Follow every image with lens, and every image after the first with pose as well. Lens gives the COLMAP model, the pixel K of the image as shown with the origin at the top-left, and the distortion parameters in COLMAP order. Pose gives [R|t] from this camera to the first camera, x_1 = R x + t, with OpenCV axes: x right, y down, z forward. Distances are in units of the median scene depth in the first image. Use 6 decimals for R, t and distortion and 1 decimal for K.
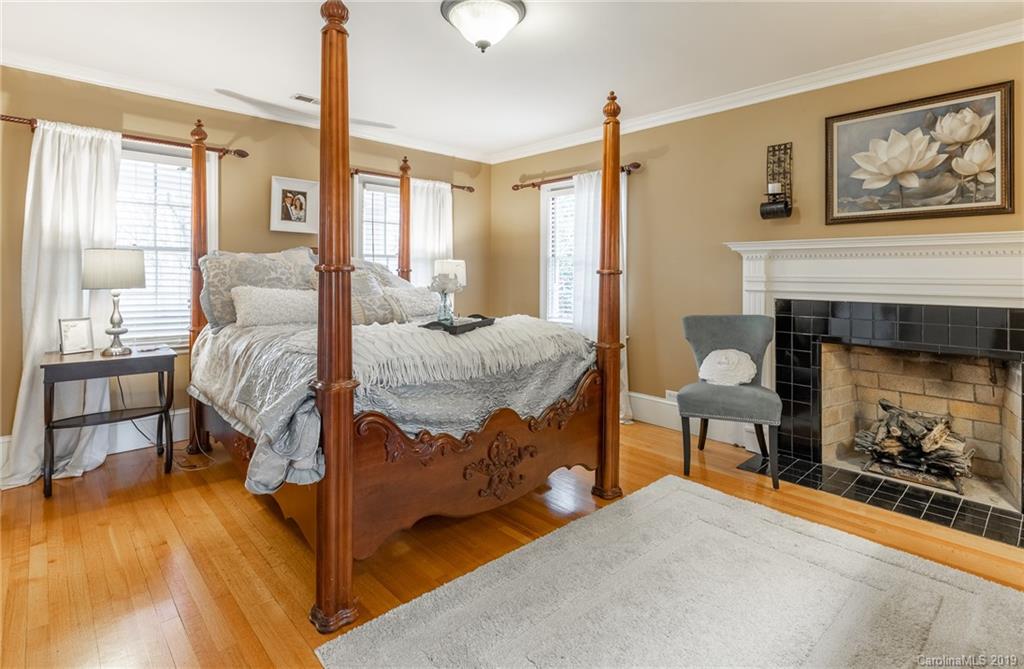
lens RADIAL K [[507.6, 0, 509.4], [0, 507.6, 337.0], [0, 0, 1]] dist [0.000995, -0.000304]
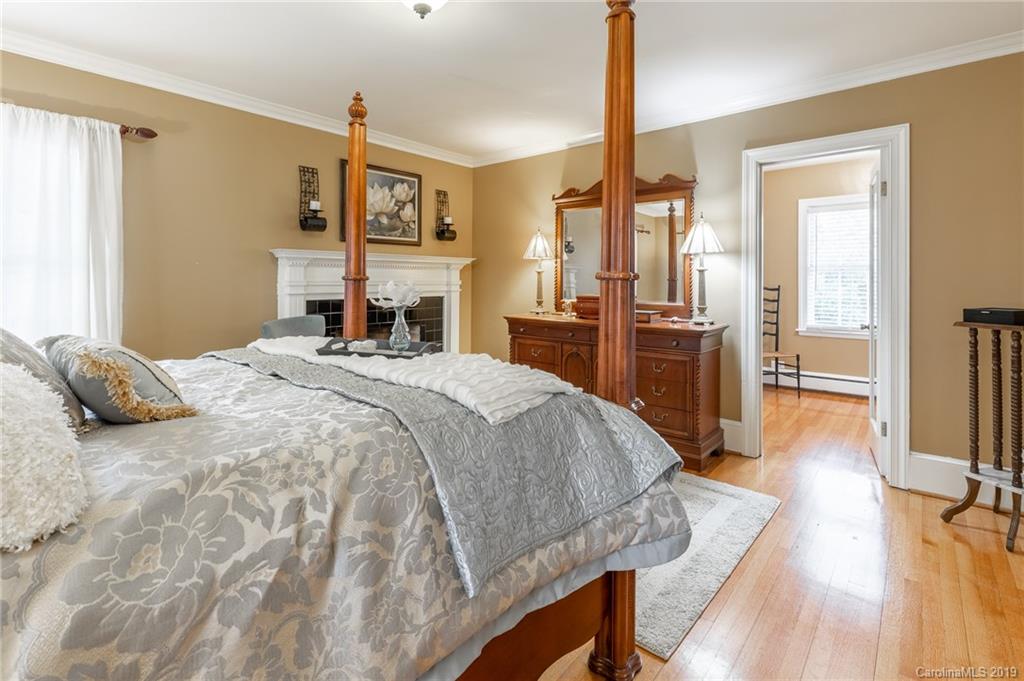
lens RADIAL K [[466.4, 0, 509.0], [0, 466.4, 337.6], [0, 0, 1]] dist [-0.001640, -0.000074]
pose [[-0.107444, -0.128045, 0.985931, -0.727976], [0.120800, 0.982643, 0.140783, -0.107692], [-0.986845, 0.134227, -0.090111, 0.820136]]
